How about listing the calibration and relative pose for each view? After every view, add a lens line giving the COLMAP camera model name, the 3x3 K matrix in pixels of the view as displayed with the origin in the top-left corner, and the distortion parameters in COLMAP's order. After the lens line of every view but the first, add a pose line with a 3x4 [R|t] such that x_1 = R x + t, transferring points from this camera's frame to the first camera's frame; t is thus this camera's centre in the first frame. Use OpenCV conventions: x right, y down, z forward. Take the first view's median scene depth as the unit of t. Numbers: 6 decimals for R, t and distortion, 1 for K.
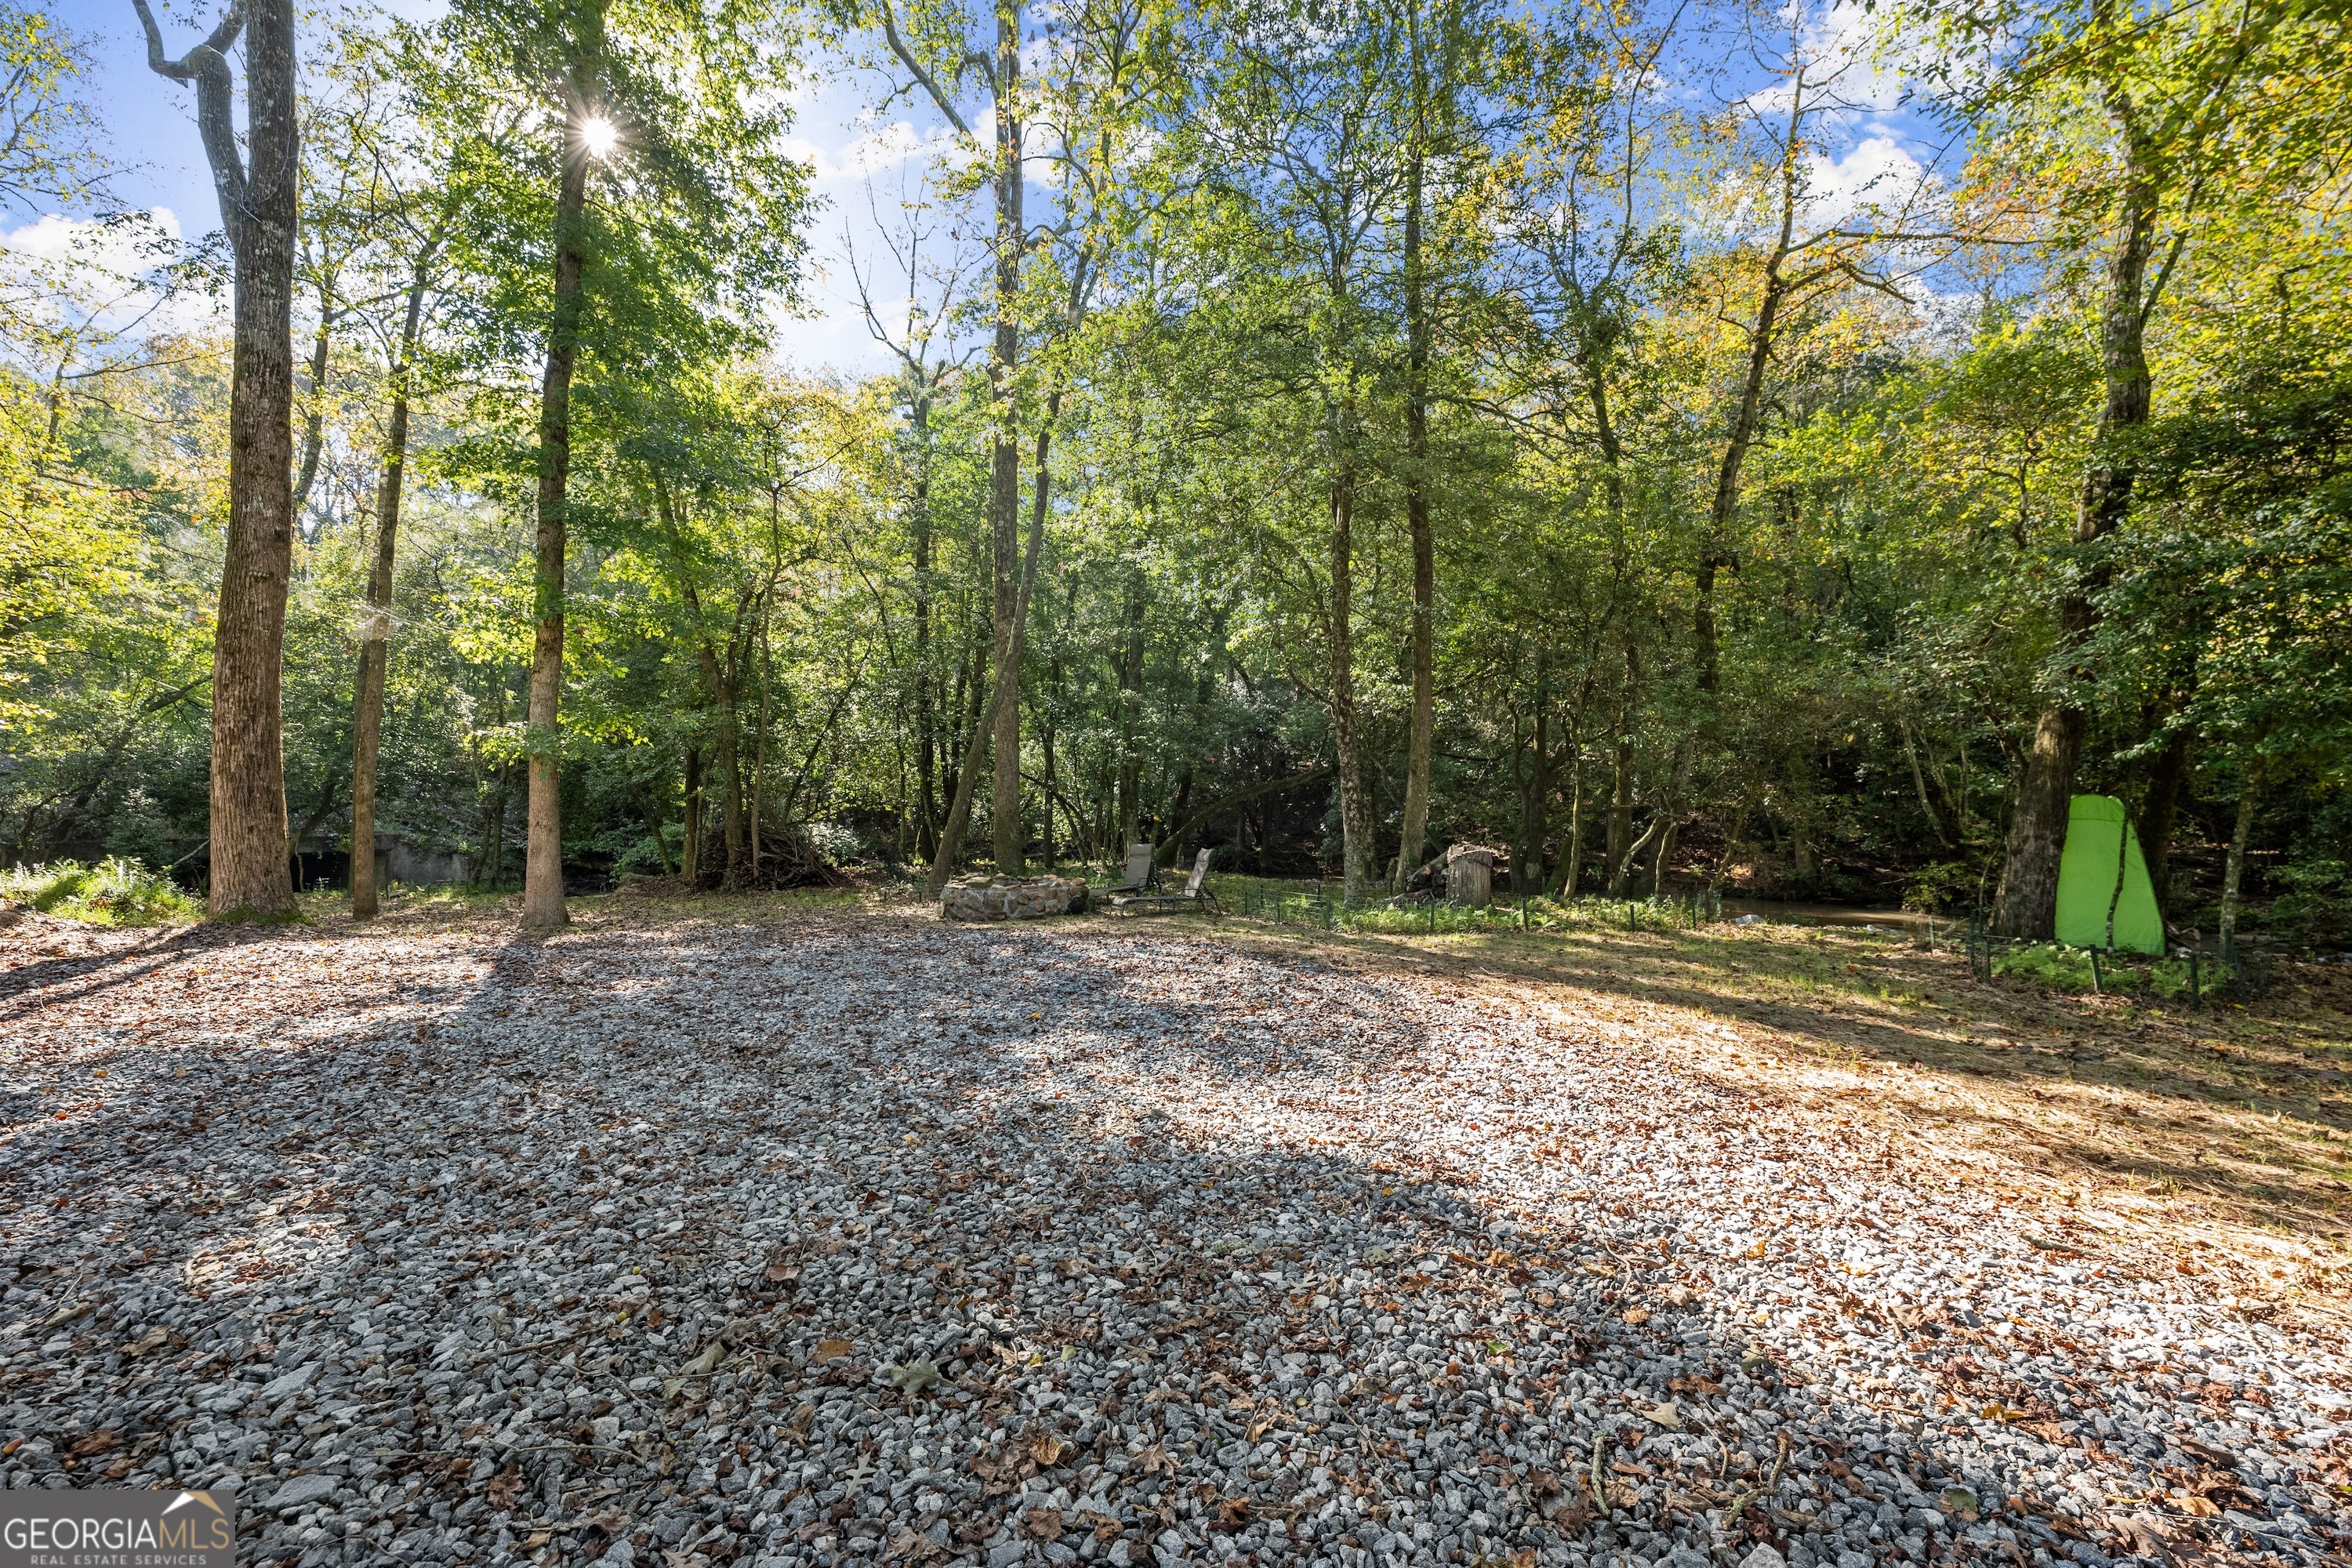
lens RADIAL K [[943.2, 0, 1173.4], [0, 943.2, 790.0], [0, 0, 1]] dist [0.000688, -0.000066]
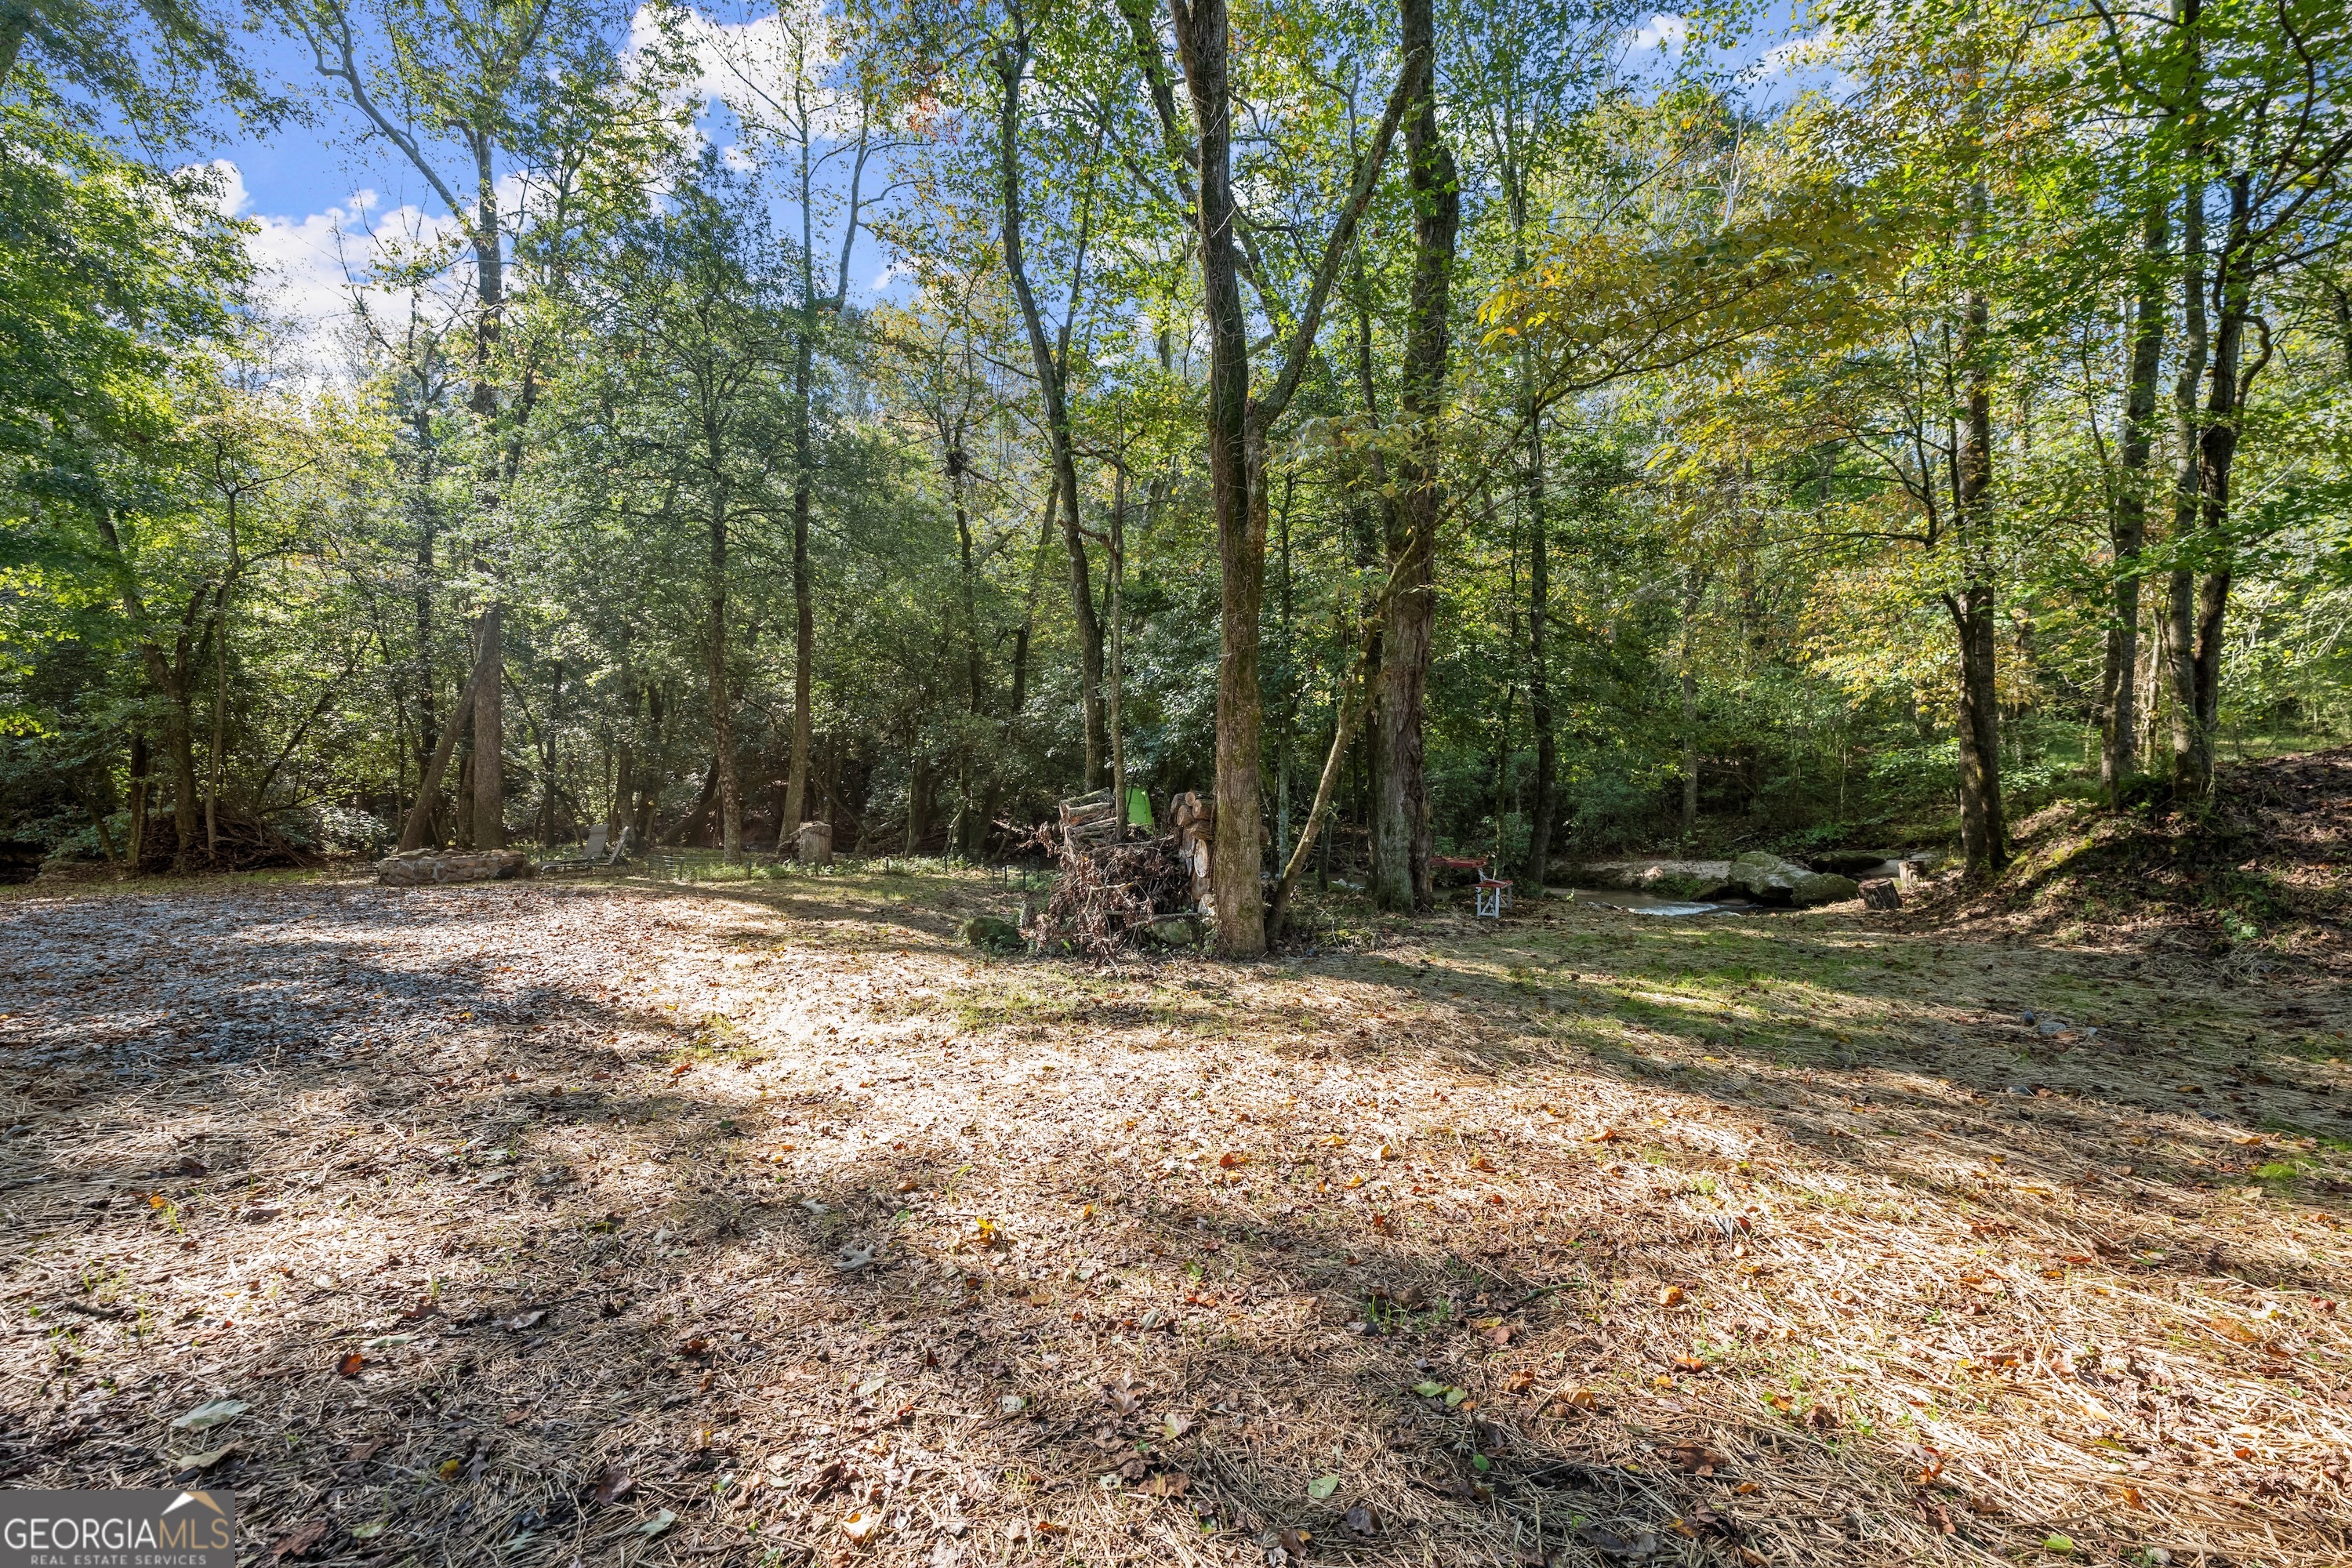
lens RADIAL K [[943.2, 0, 1177.1], [0, 943.2, 783.3], [0, 0, 1]] dist [0.000688, -0.000066]
pose [[0.944918, 0.002631, 0.327297, 0.203839], [-0.007271, 0.999890, 0.012953, -0.013343], [-0.327227, -0.014619, 0.944833, -0.305590]]
